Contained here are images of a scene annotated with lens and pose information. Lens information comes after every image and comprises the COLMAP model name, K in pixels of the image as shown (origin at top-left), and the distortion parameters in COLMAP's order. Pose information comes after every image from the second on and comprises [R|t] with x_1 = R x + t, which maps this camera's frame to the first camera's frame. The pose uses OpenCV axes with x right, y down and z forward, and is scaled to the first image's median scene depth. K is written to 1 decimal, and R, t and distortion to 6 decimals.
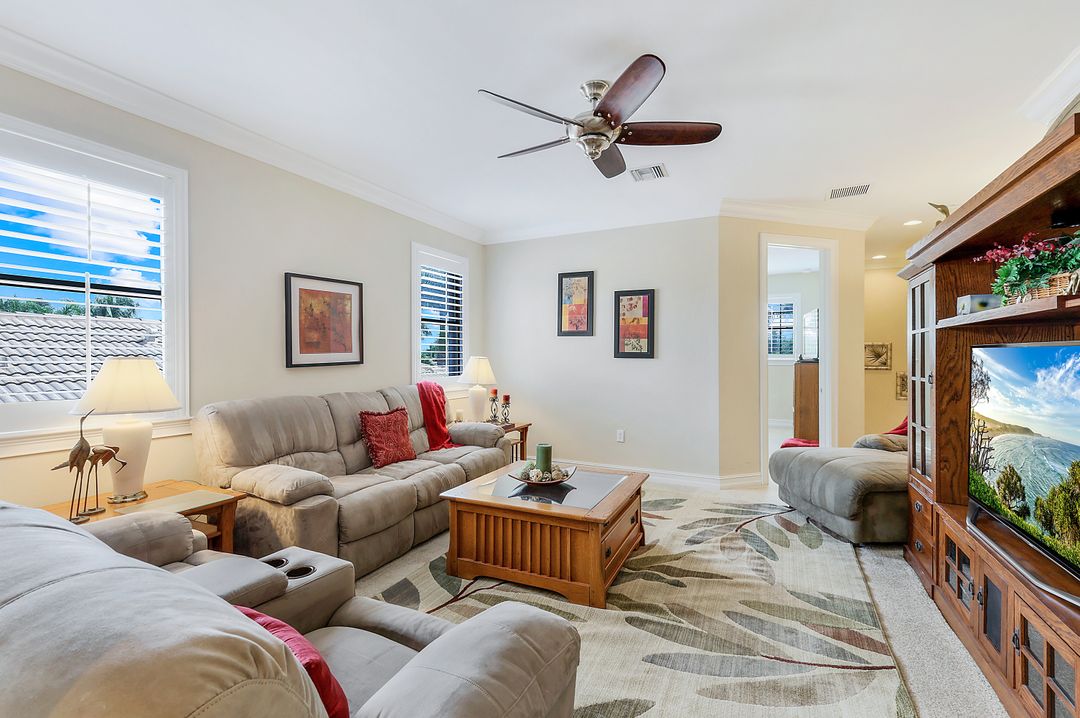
lens RADIAL K [[476.0, 0, 546.5], [0, 476.0, 355.7], [0, 0, 1]] dist [0.001782, 0.001439]
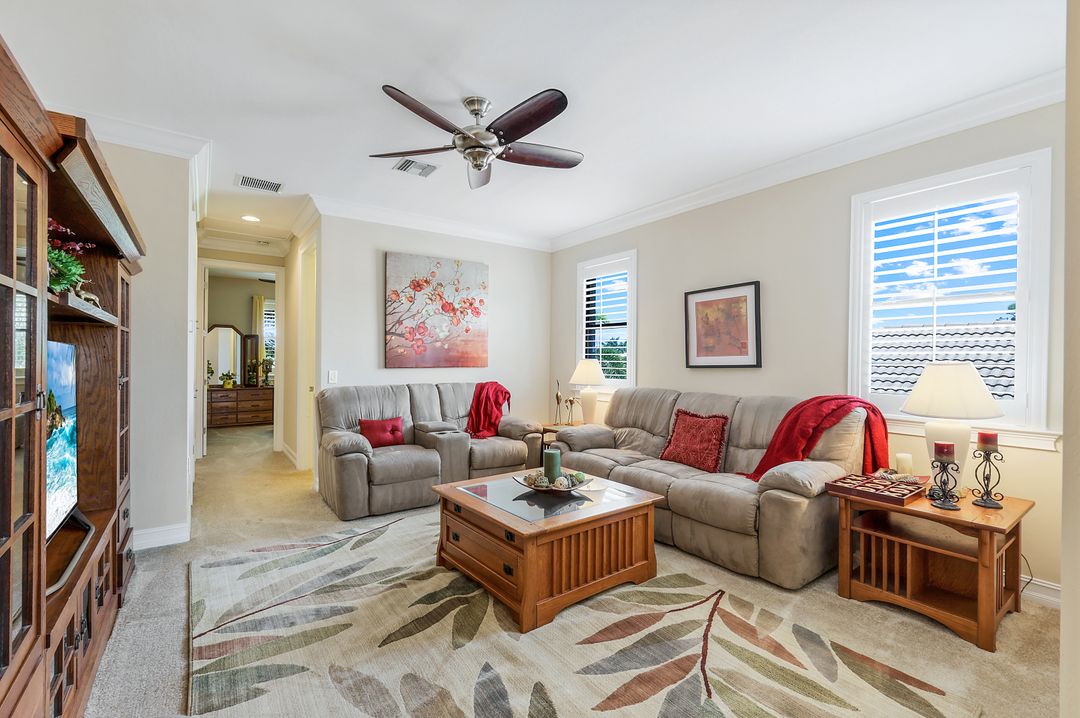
lens RADIAL K [[476.0, 0, 540.5], [0, 476.0, 359.9], [0, 0, 1]] dist [0.001782, 0.001439]
pose [[-0.470136, 0.001713, -0.882592, 0.699884], [-0.003729, 0.999985, 0.003927, 0.000241], [0.882586, 0.005137, -0.470122, 1.174702]]
